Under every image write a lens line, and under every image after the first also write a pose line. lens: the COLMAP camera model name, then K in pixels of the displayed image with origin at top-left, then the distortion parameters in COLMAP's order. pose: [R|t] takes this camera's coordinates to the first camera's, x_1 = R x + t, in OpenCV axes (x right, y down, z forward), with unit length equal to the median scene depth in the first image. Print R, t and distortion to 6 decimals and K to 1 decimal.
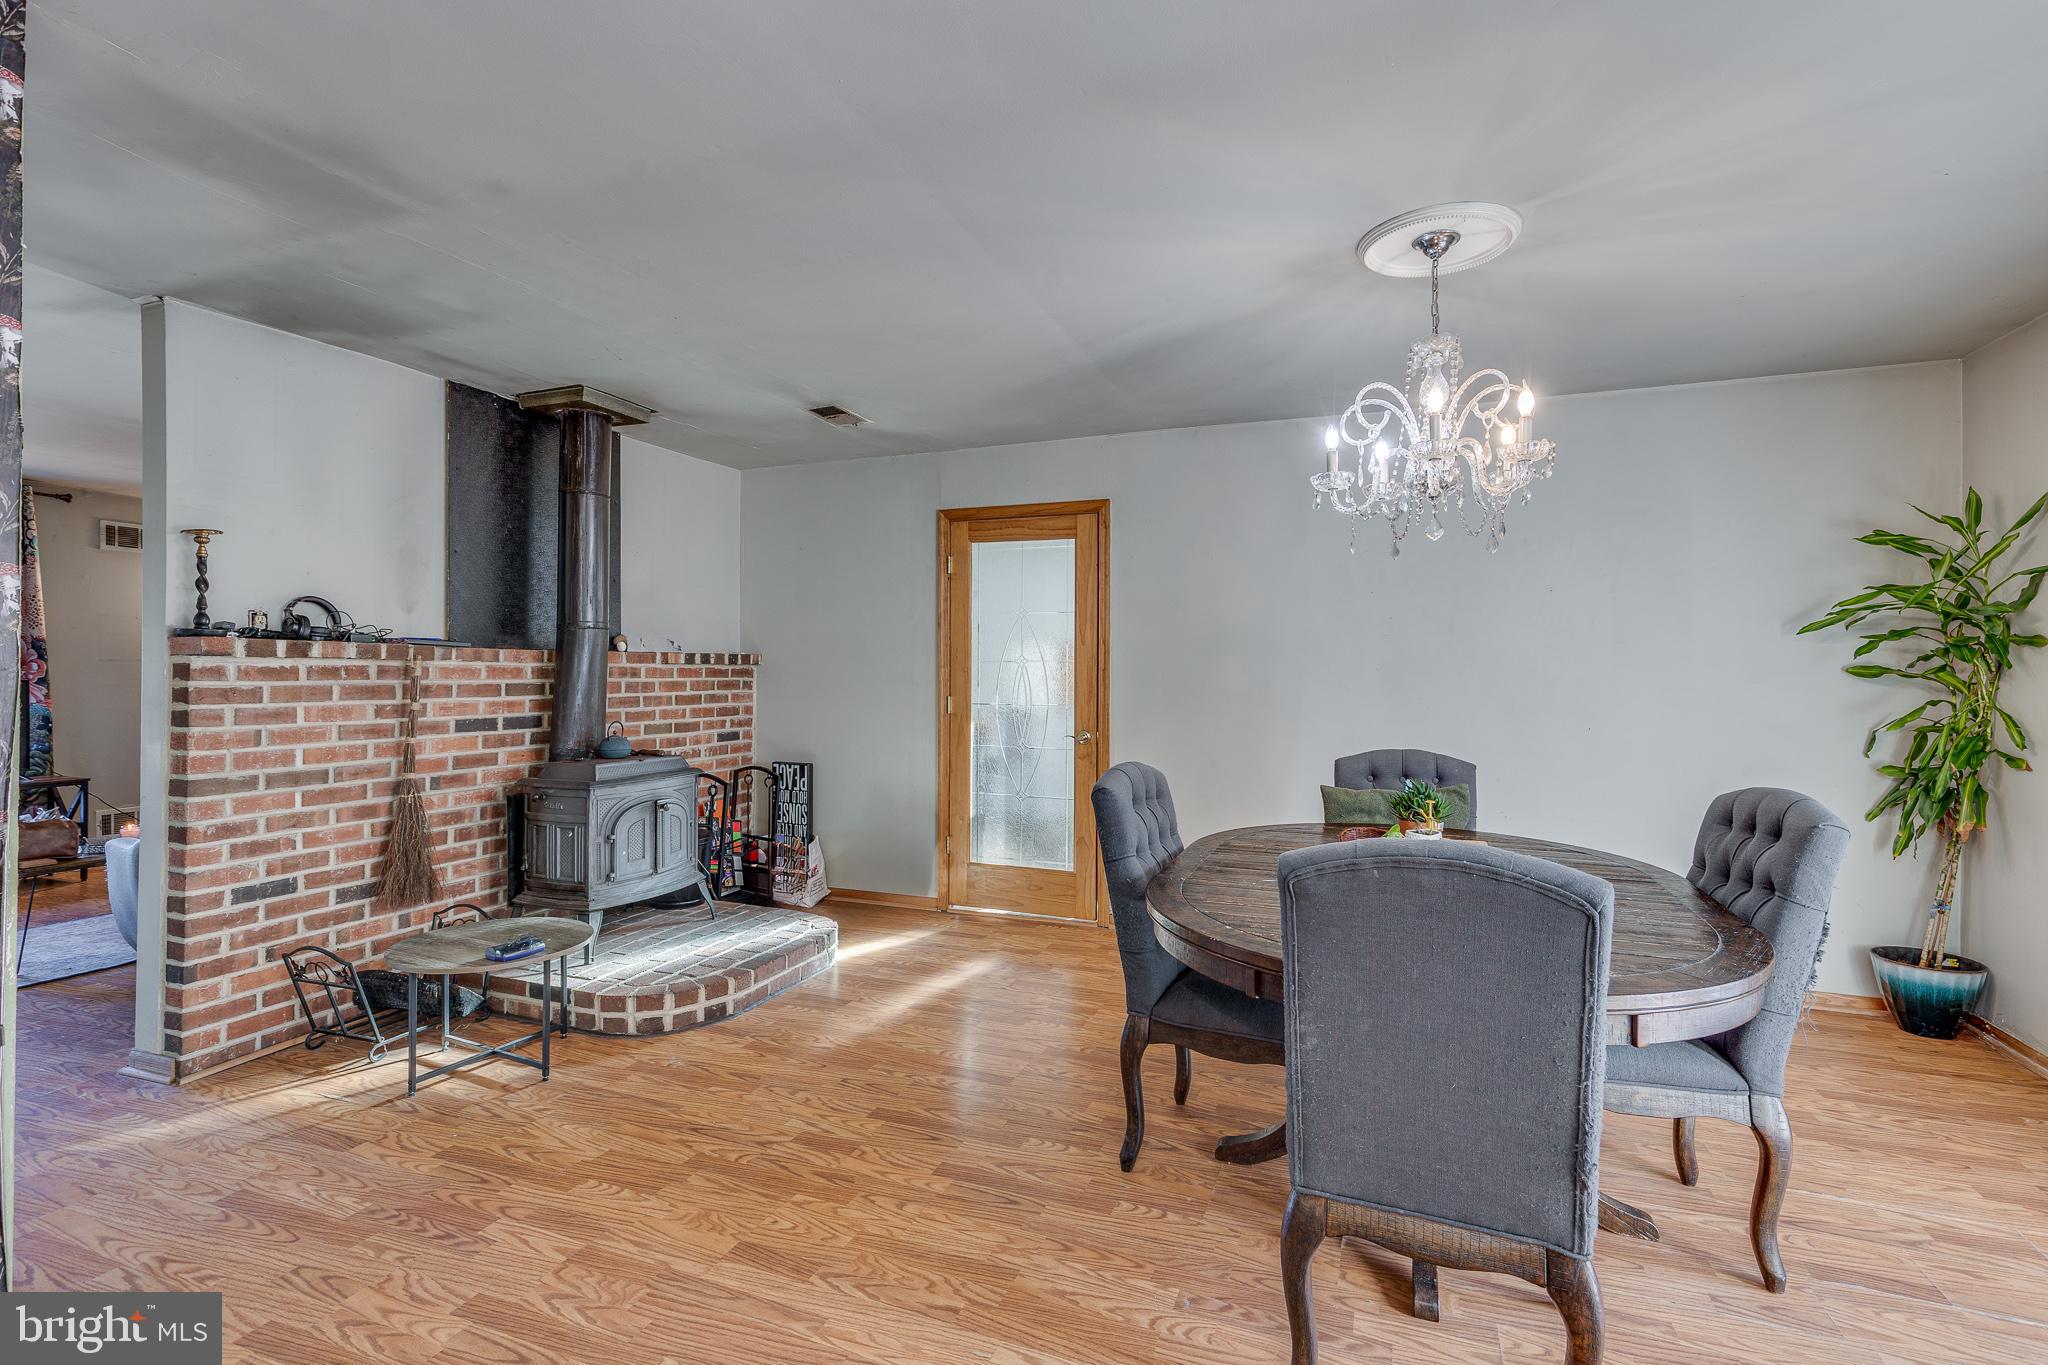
lens RADIAL K [[925.6, 0, 1023.4], [0, 925.6, 681.6], [0, 0, 1]] dist [0.005196, -0.000650]
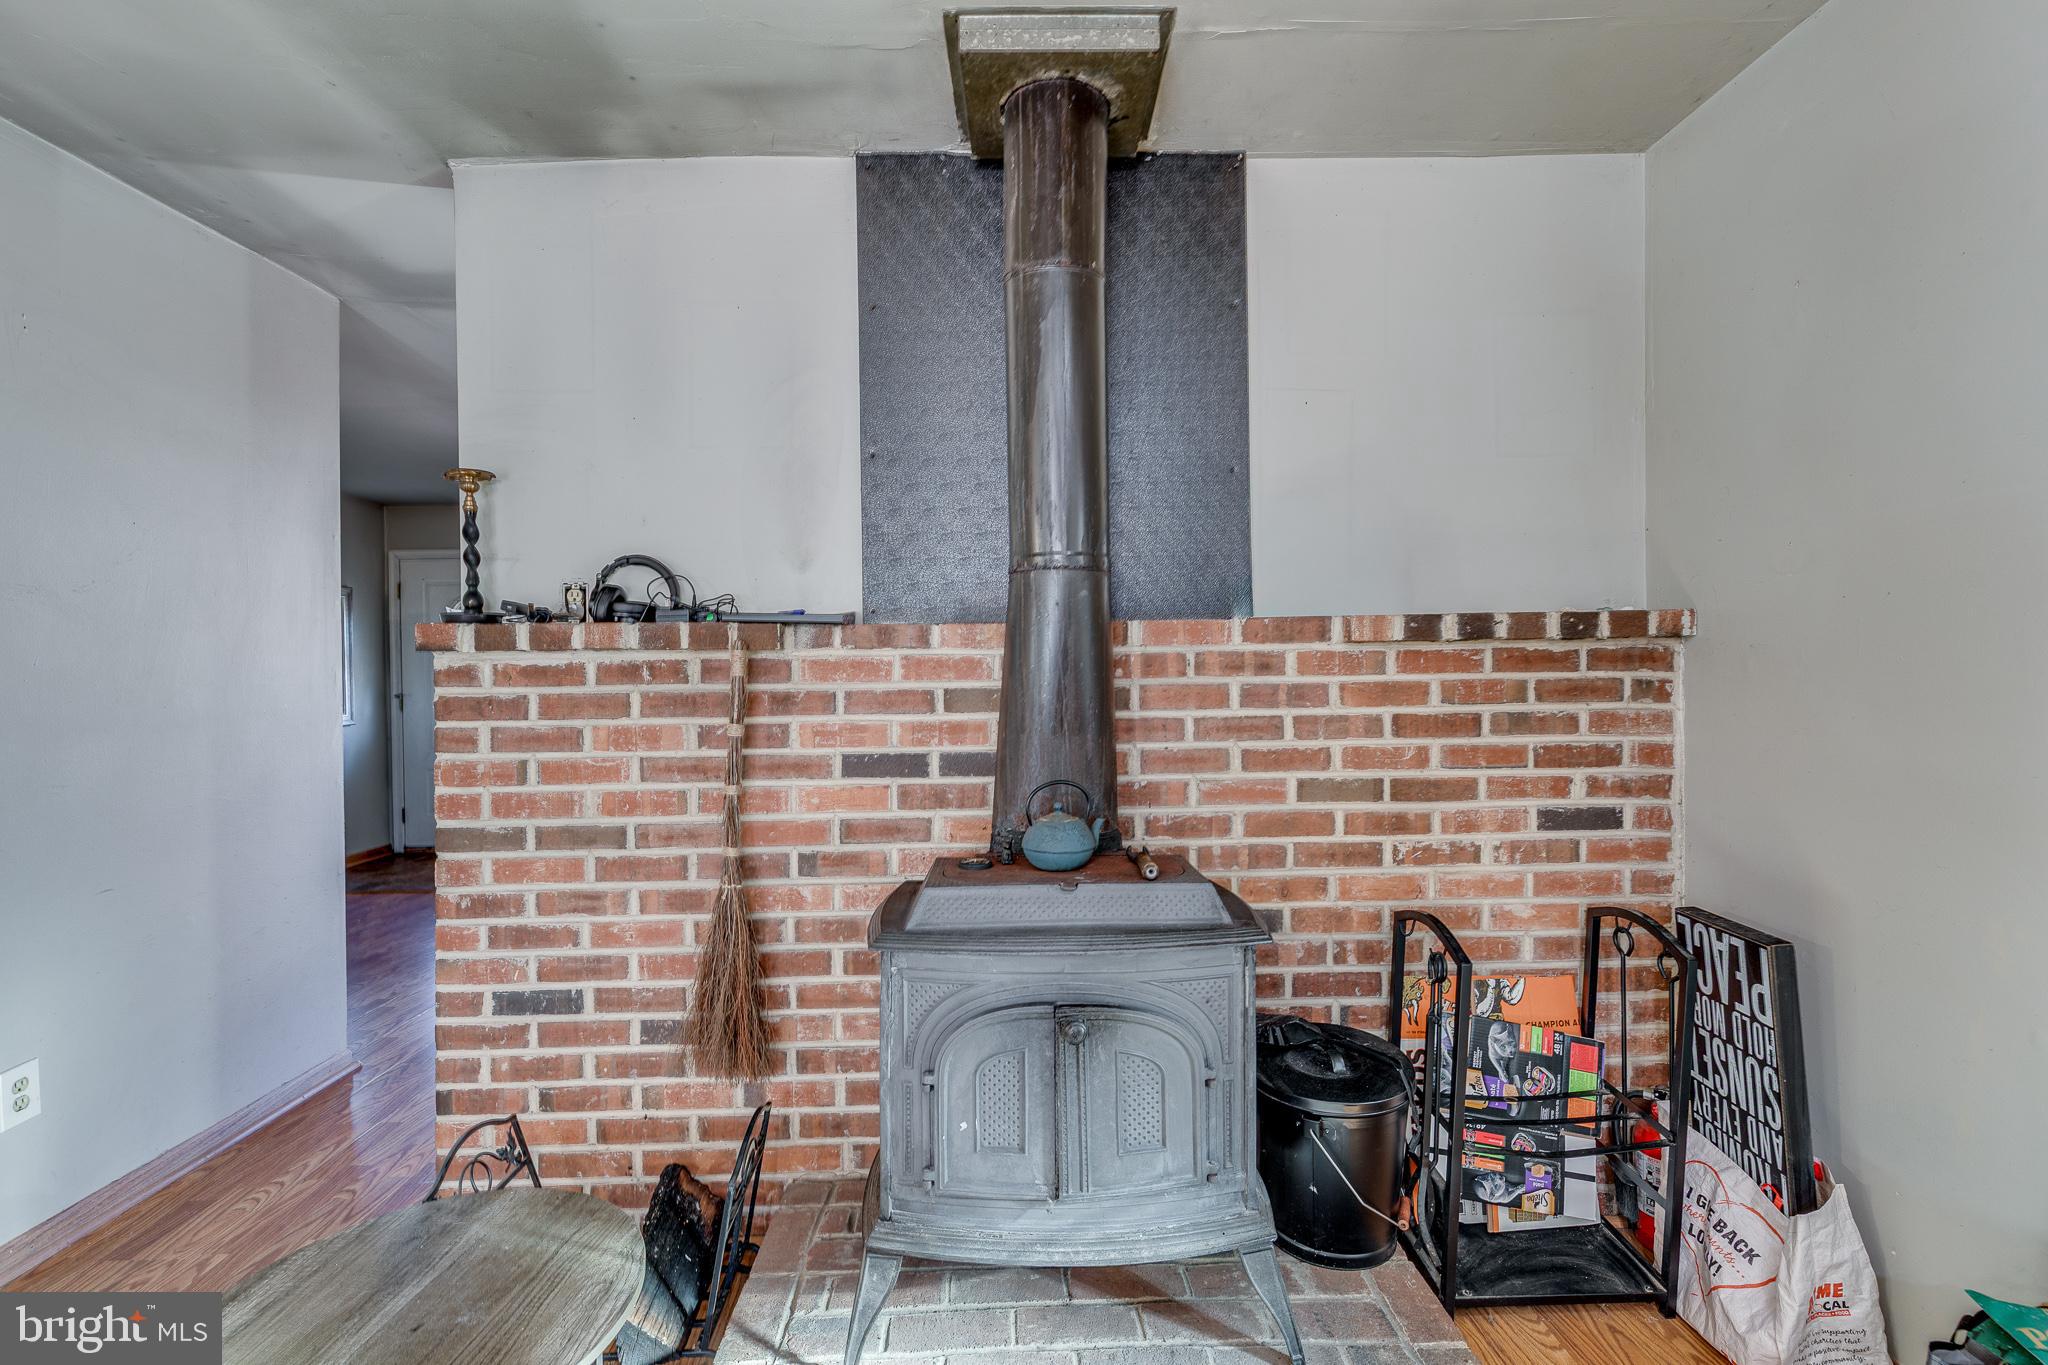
lens RADIAL K [[925.6, 0, 1028.3], [0, 925.6, 687.4], [0, 0, 1]] dist [0.005196, -0.000650]
pose [[0.388498, -0.004572, -0.921438, -0.058406], [0.005713, 0.999980, -0.002552, 0.003005], [0.921432, -0.004273, 0.388516, 0.909746]]
